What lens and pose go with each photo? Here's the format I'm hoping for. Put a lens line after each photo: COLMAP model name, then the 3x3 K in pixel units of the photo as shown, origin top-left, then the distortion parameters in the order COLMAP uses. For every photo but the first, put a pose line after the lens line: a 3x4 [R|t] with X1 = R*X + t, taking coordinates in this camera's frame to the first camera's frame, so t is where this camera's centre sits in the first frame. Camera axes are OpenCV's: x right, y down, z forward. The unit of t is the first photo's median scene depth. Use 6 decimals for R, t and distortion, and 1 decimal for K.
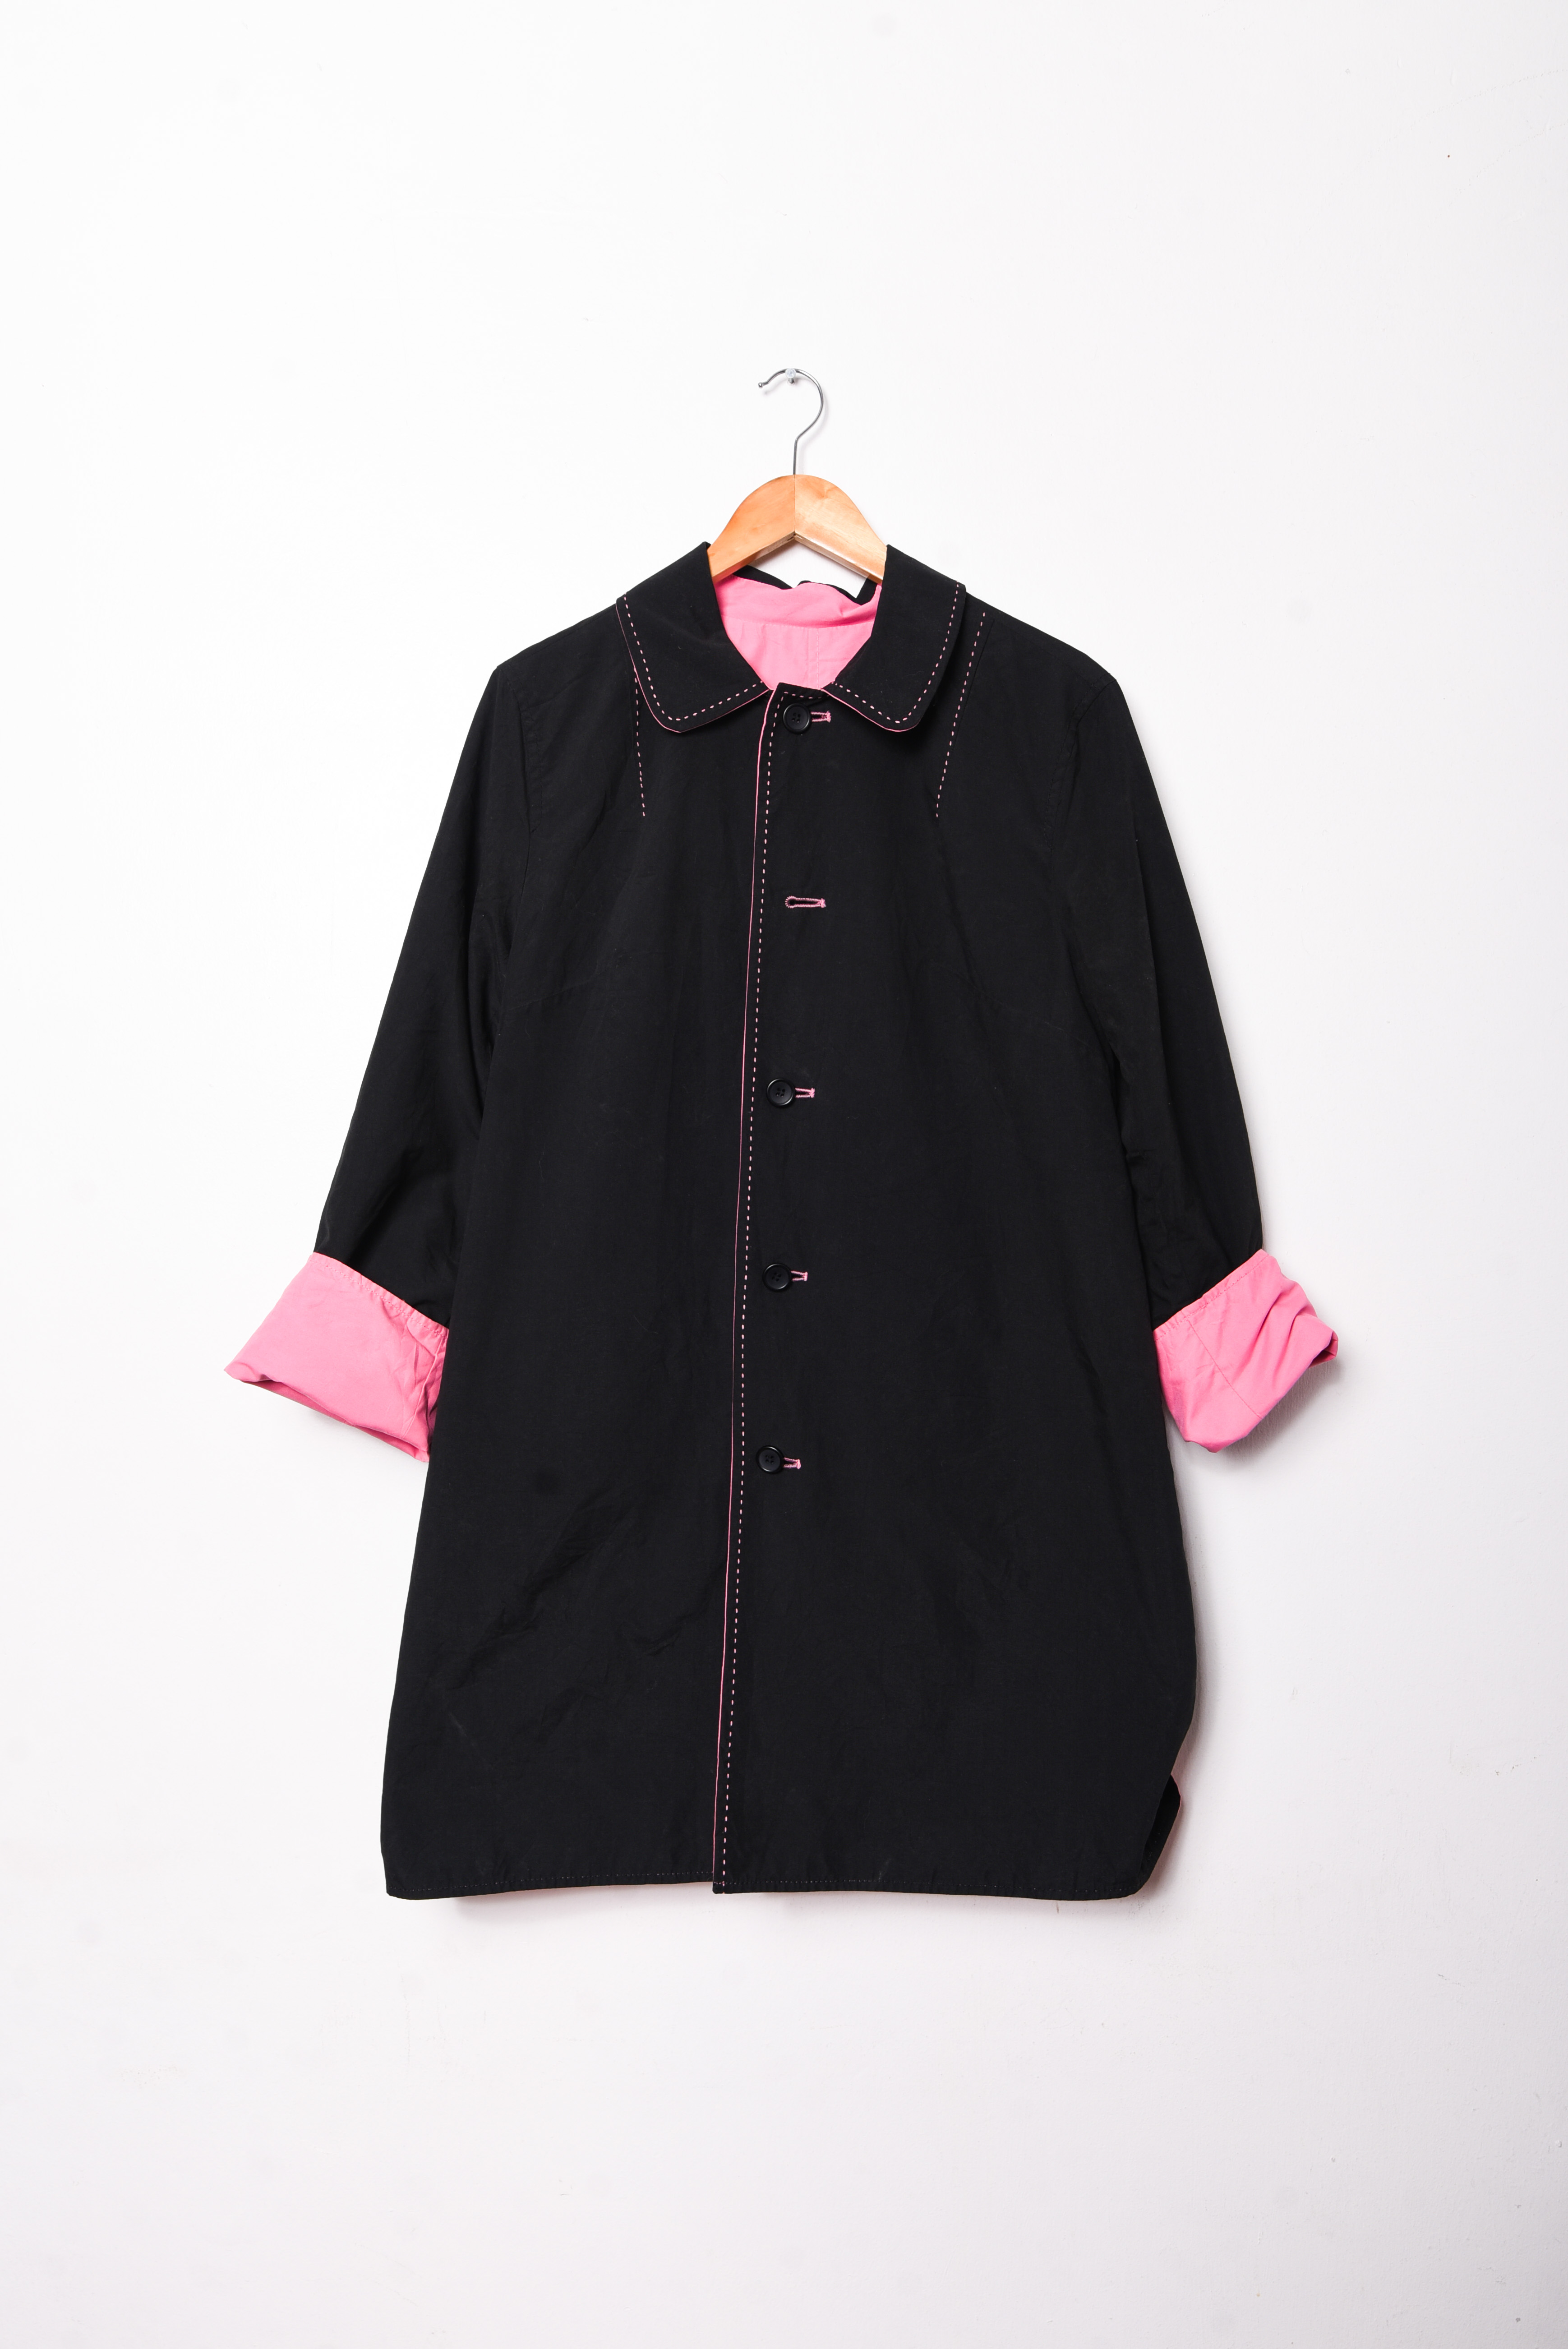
lens RADIAL K [[1566.1, 0, 789.9], [0, 1566.1, 1177.0], [0, 0, 1]] dist [-0.005045, 0.001407]
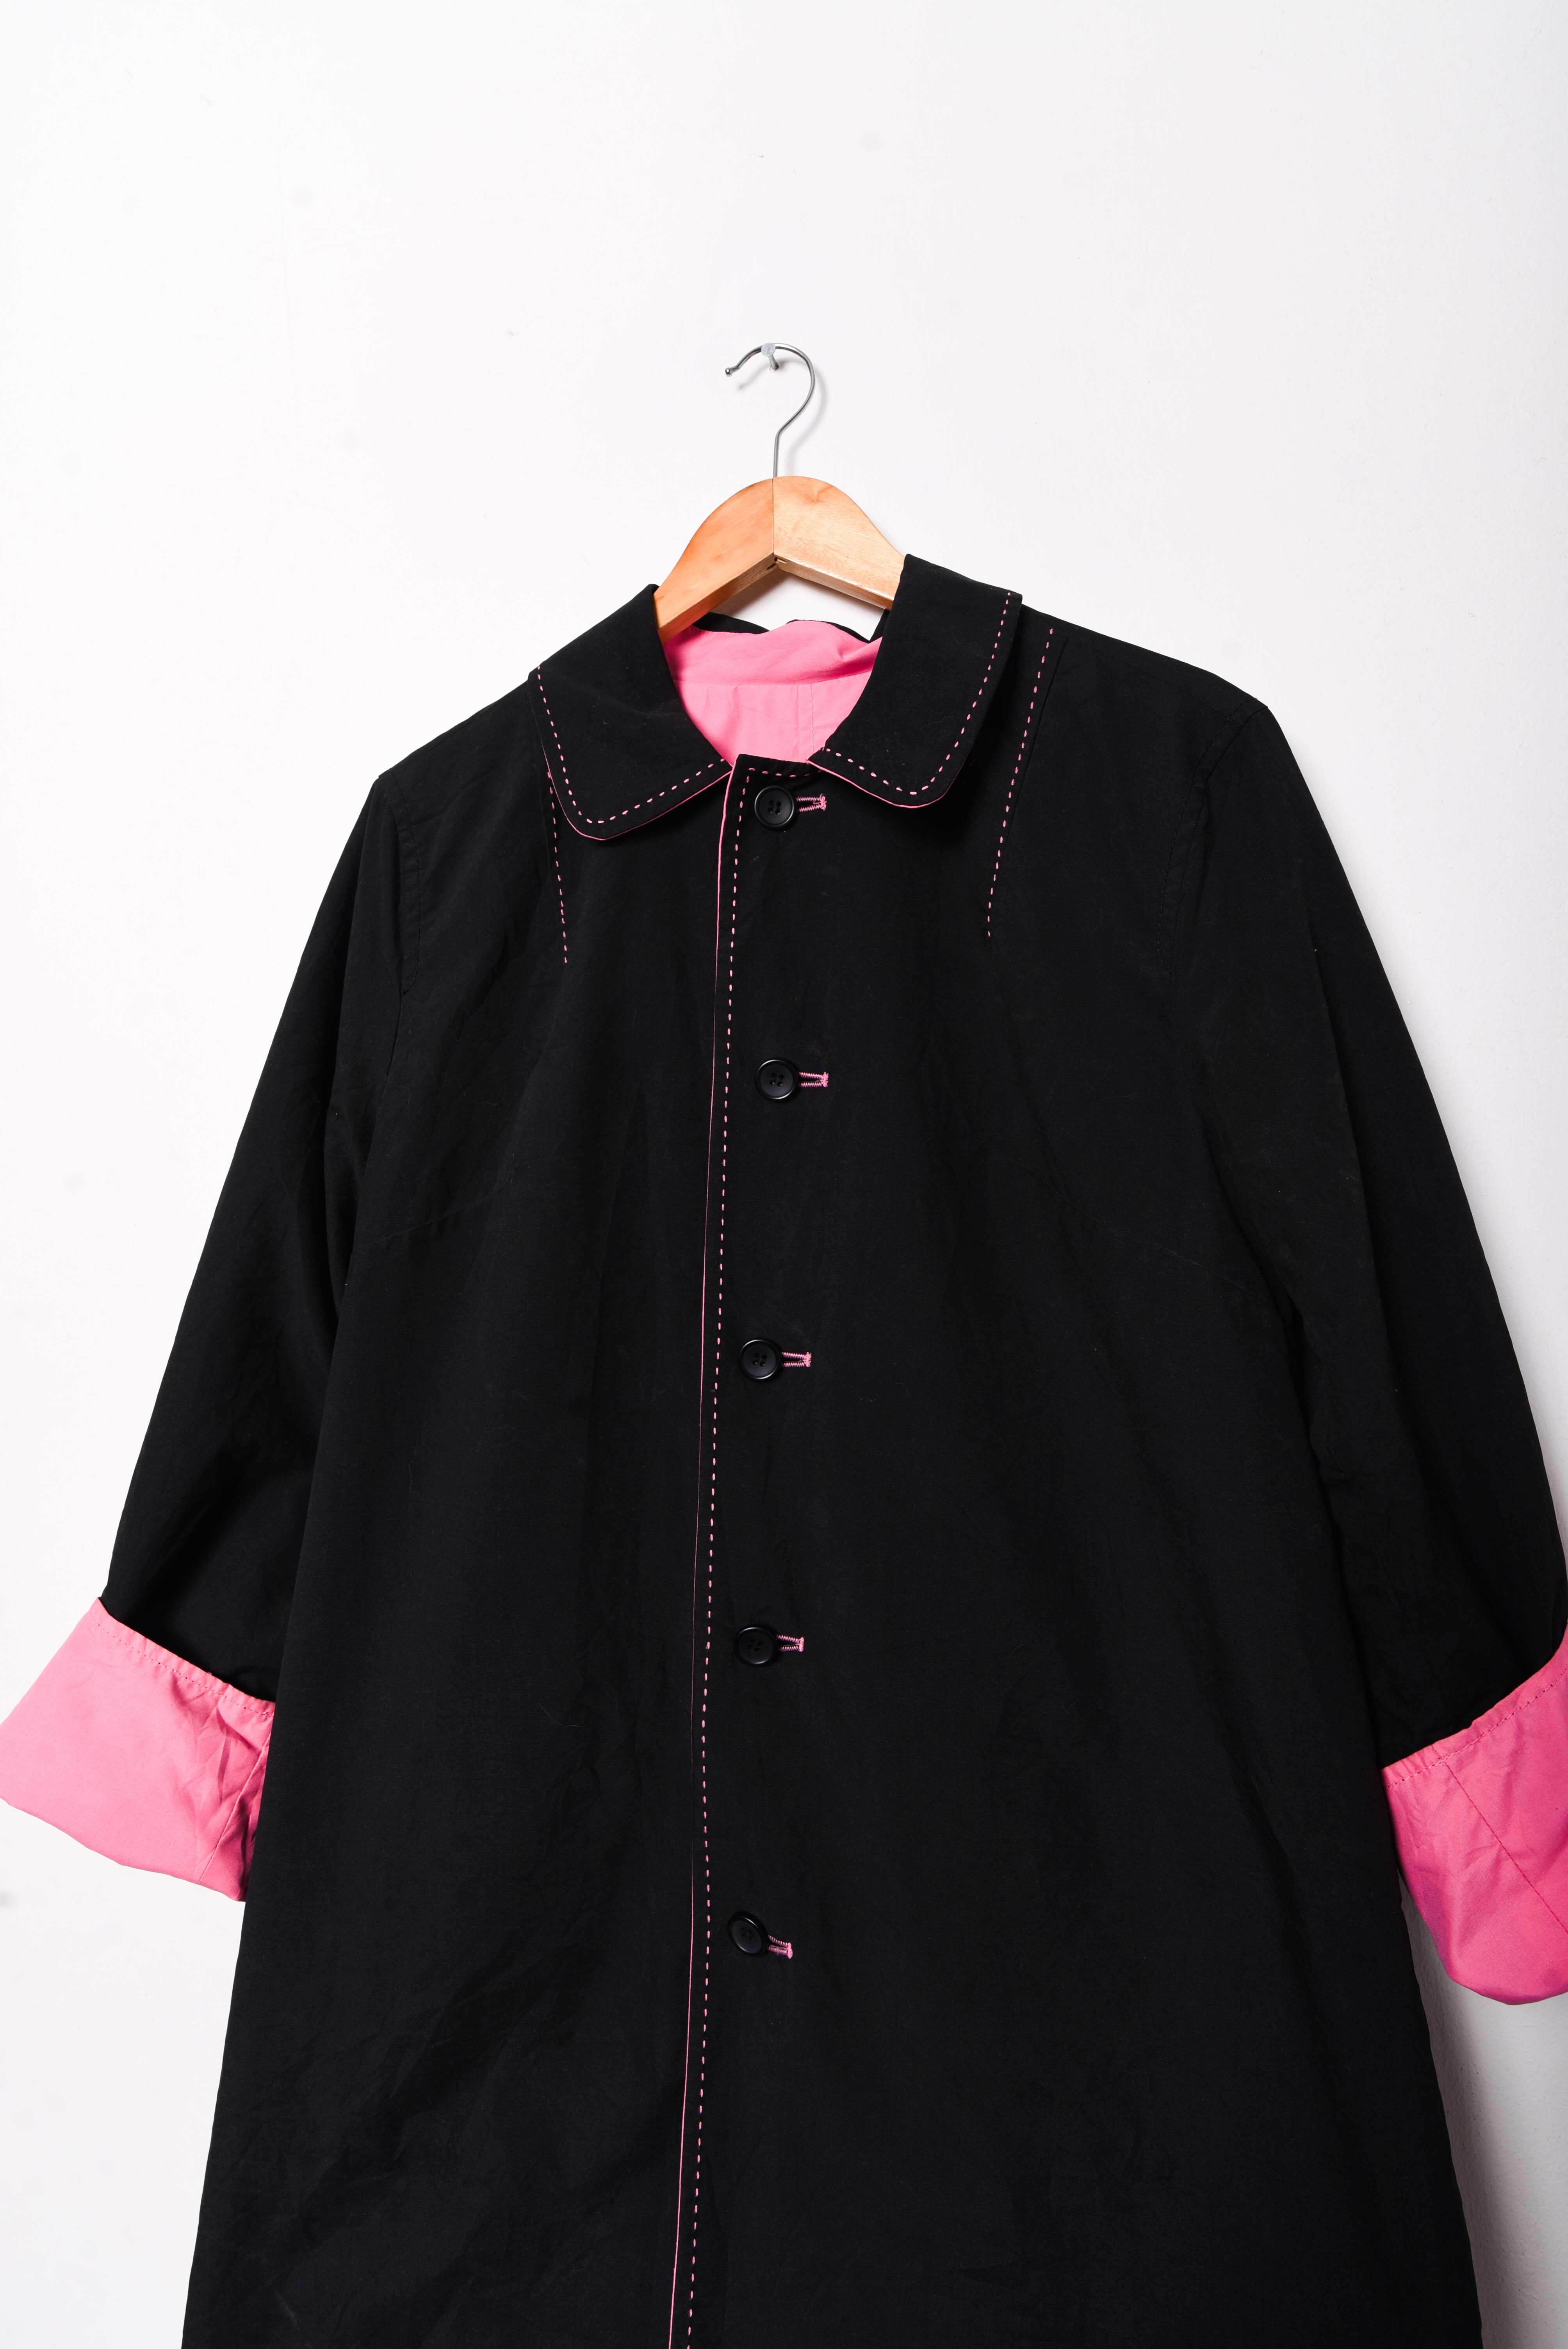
lens RADIAL K [[1197.7, 0, 775.3], [0, 1197.7, 1181.7], [0, 0, 1]] dist [-0.019202, 0.002000]
pose [[0.979702, -0.027074, -0.198622, 0.104387], [0.012113, 0.997022, -0.076156, -0.091464], [0.200092, 0.072205, 0.977113, 0.505899]]
